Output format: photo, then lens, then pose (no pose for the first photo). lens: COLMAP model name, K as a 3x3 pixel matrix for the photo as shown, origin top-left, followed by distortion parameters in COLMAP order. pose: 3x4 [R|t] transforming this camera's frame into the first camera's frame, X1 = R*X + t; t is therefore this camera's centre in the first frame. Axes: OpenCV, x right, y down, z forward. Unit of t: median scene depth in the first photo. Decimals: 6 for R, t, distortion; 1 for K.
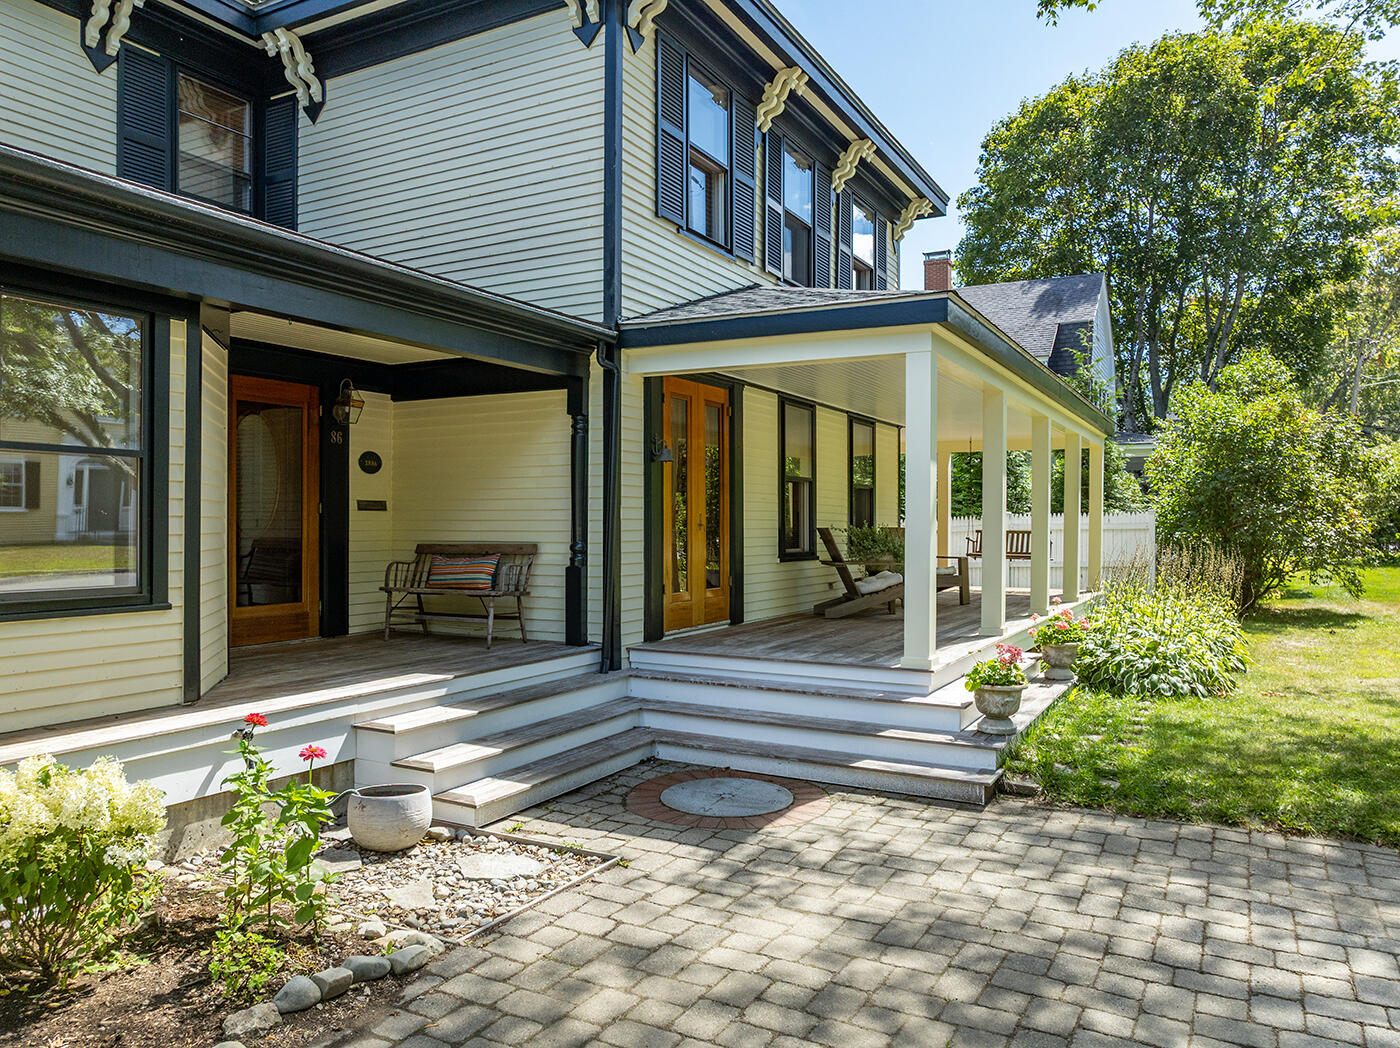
lens RADIAL K [[975.0, 0, 700.0], [0, 975.0, 524.0], [0, 0, 1]] dist [-0.001156, 0.000842]
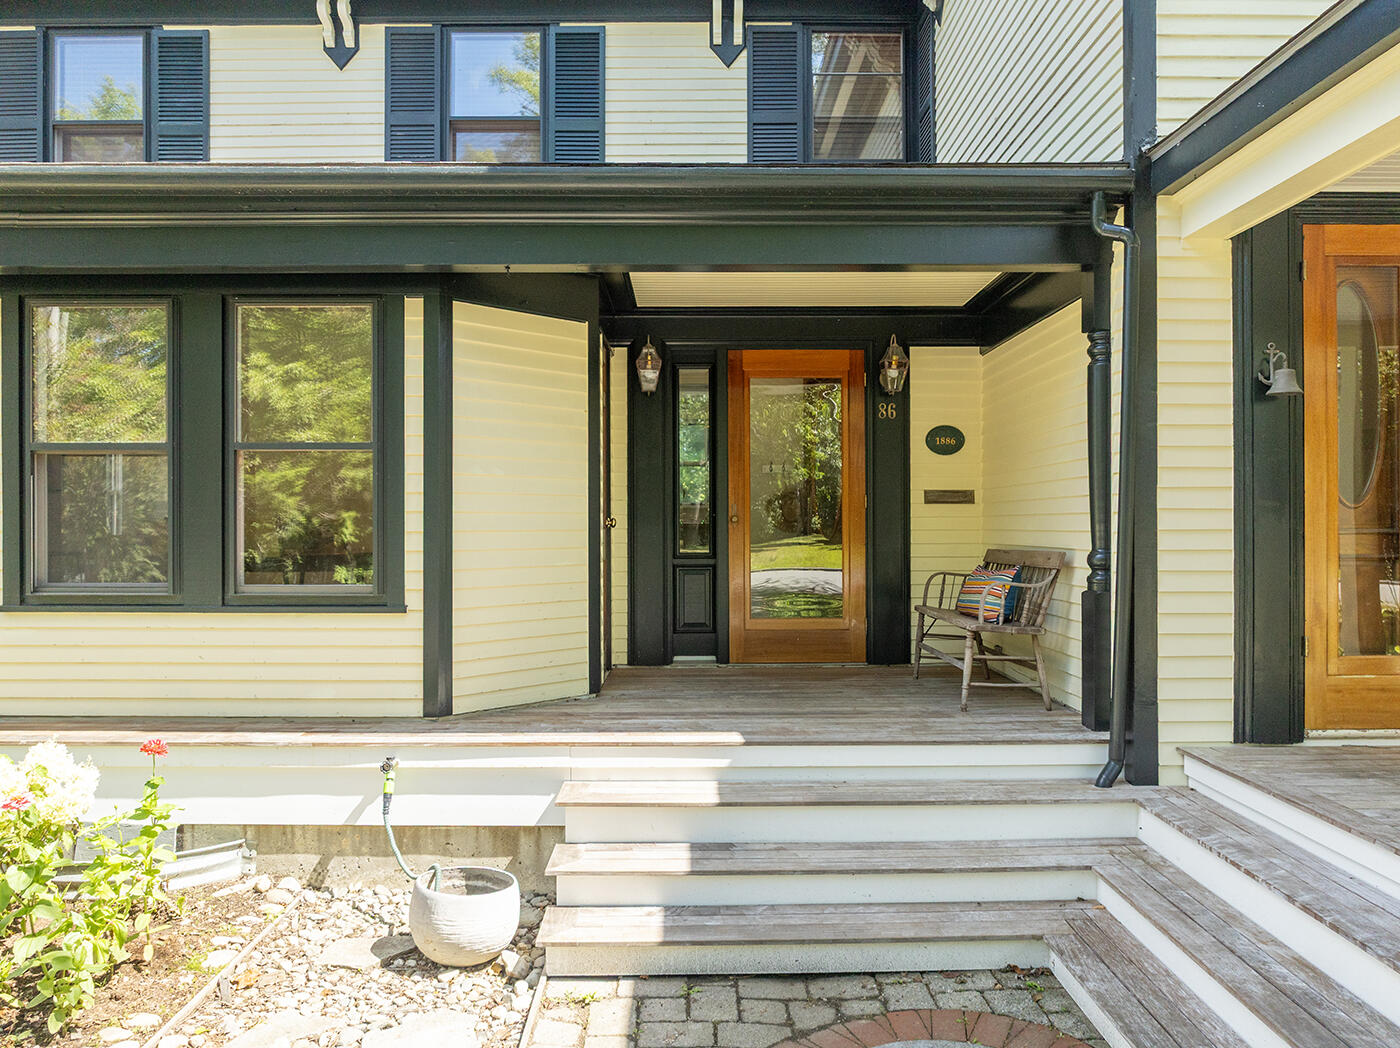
lens RADIAL K [[1018.3, 0, 723.3], [0, 1018.3, 524.7], [0, 0, 1]] dist [-0.013333, -0.002930]
pose [[0.505231, -0.003690, -0.862976, 0.282135], [0.002447, 0.999993, -0.002843, 0.004904], [0.862981, -0.000676, 0.505237, 0.498169]]
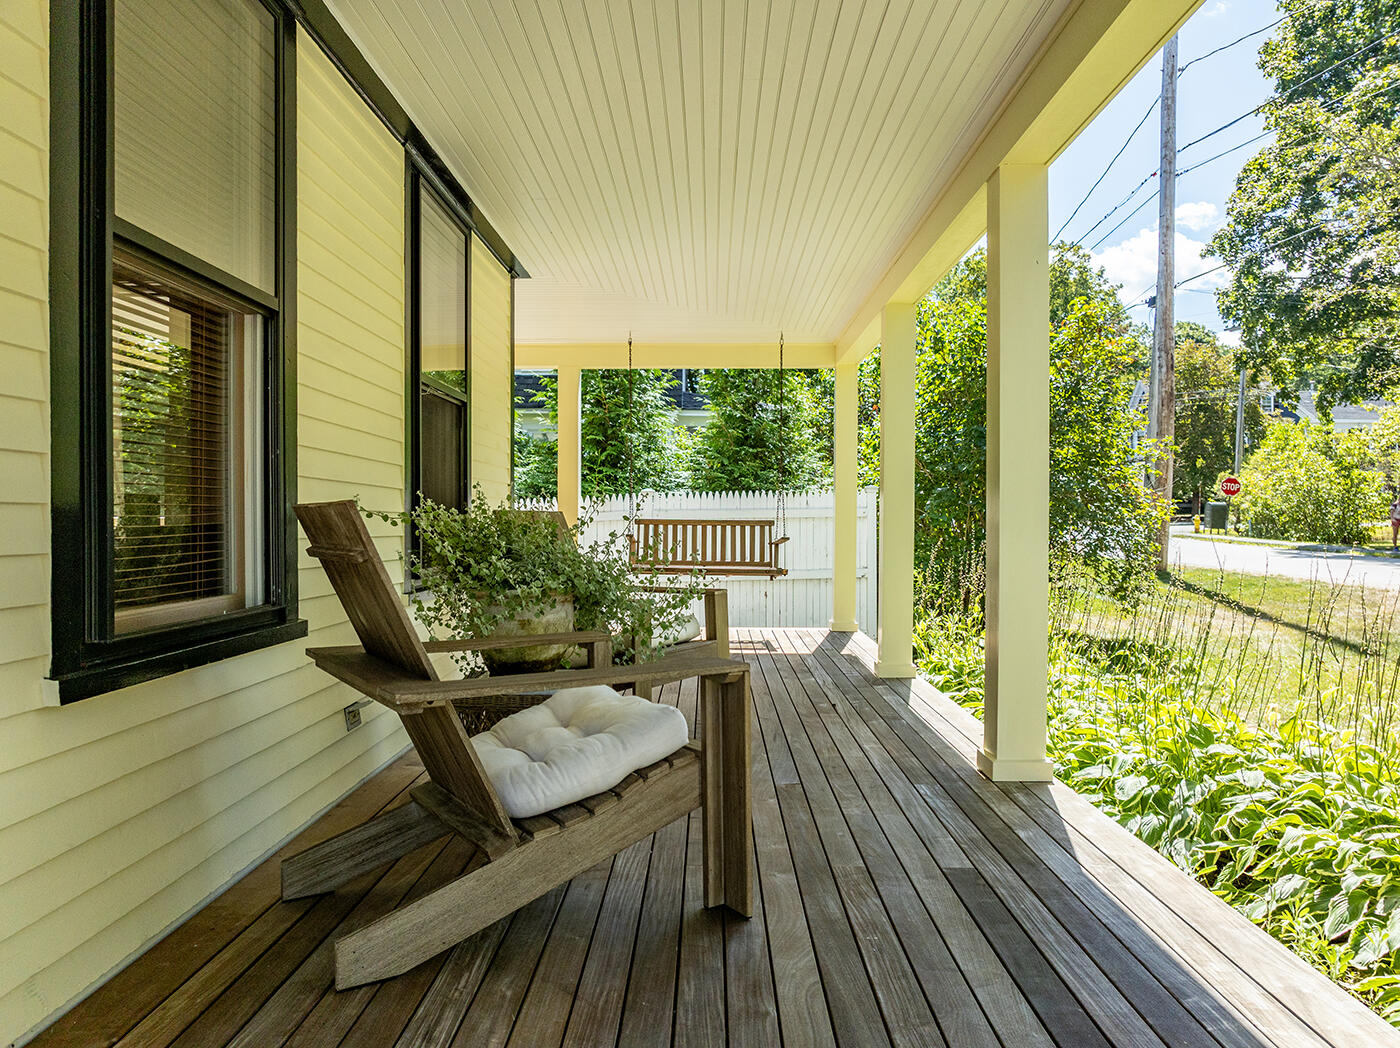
lens RADIAL K [[1018.3, 0, 723.3], [0, 1018.3, 524.7], [0, 0, 1]] dist [-0.013333, -0.002930]
pose [[0.867528, 0.000083, 0.497389, 0.125559], [-0.000996, 0.999998, 0.001570, 0.012237], [-0.497388, -0.001857, 0.867526, 1.061228]]
